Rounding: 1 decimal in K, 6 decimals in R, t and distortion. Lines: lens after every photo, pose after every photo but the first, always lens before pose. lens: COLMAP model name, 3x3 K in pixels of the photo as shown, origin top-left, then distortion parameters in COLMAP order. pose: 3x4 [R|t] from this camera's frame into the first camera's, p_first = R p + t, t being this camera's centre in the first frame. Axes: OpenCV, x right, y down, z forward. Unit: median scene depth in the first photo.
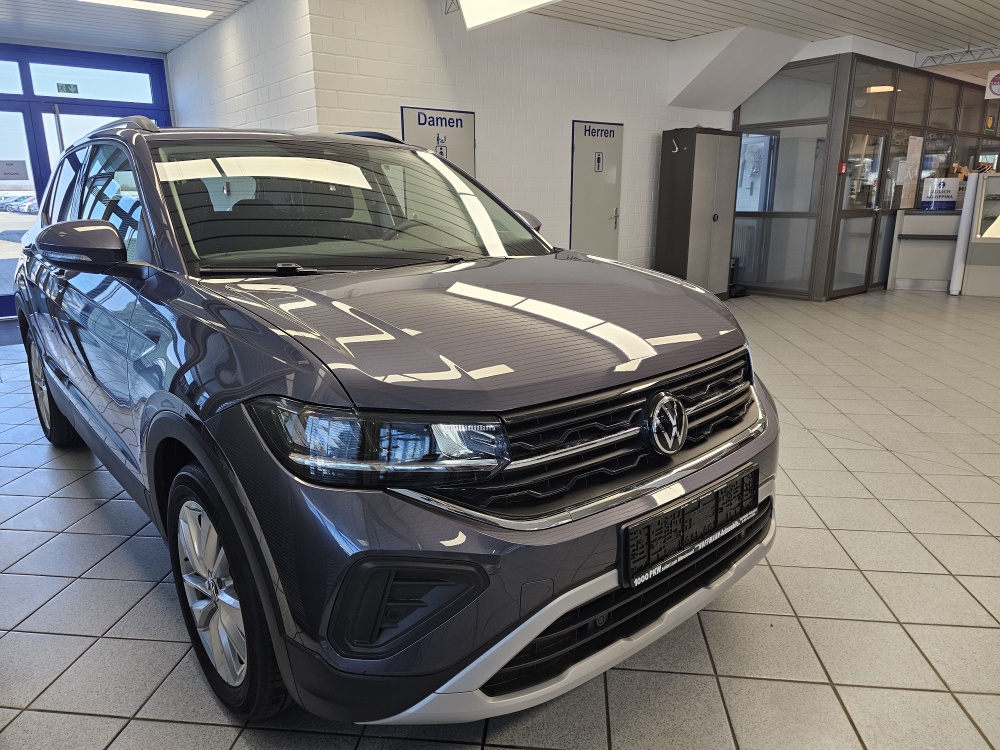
lens RADIAL K [[679.7, 0, 495.0], [0, 679.7, 374.2], [0, 0, 1]] dist [0.063852, -0.062283]
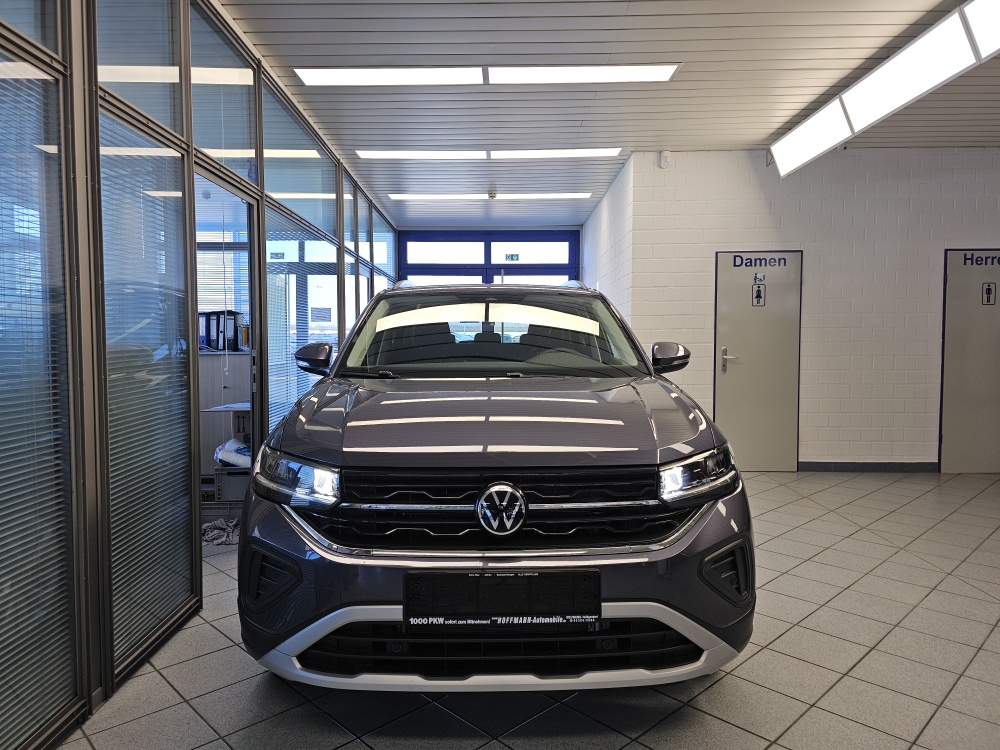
lens RADIAL K [[679.7, 0, 496.4], [0, 679.7, 370.8], [0, 0, 1]] dist [0.063852, -0.062283]
pose [[0.763341, 0.039211, -0.644805, 0.287069], [-0.168012, 0.975856, -0.139557, 0.001237], [0.623765, 0.214865, 0.751499, 0.012748]]
